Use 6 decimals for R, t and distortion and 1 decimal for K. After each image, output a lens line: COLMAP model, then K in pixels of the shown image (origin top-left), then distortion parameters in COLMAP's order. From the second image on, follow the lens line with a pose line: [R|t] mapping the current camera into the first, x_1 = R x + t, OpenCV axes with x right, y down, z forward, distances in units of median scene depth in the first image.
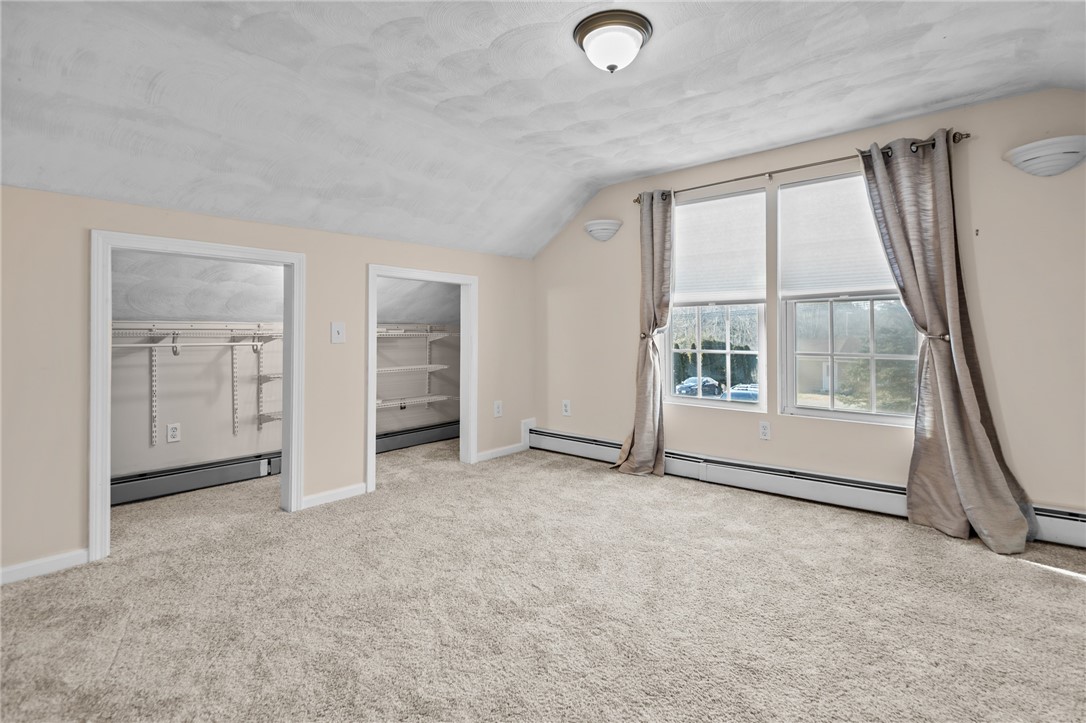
lens RADIAL K [[509.8, 0, 545.7], [0, 509.8, 332.6], [0, 0, 1]] dist [0.002031, -0.000449]
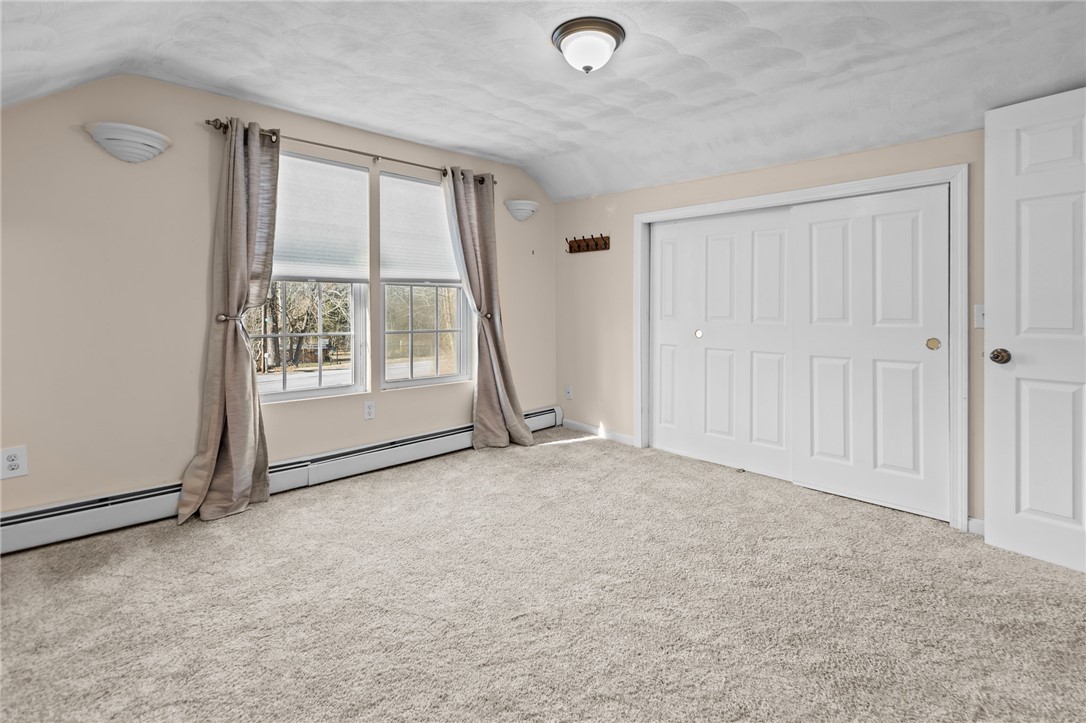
lens RADIAL K [[518.4, 0, 539.1], [0, 518.4, 313.0], [0, 0, 1]] dist [0.001529, 0.000282]
pose [[0.113322, -0.005136, 0.993545, -0.573430], [-0.000375, 0.999986, 0.005212, -0.005539], [-0.993558, -0.000963, 0.113319, 0.577222]]
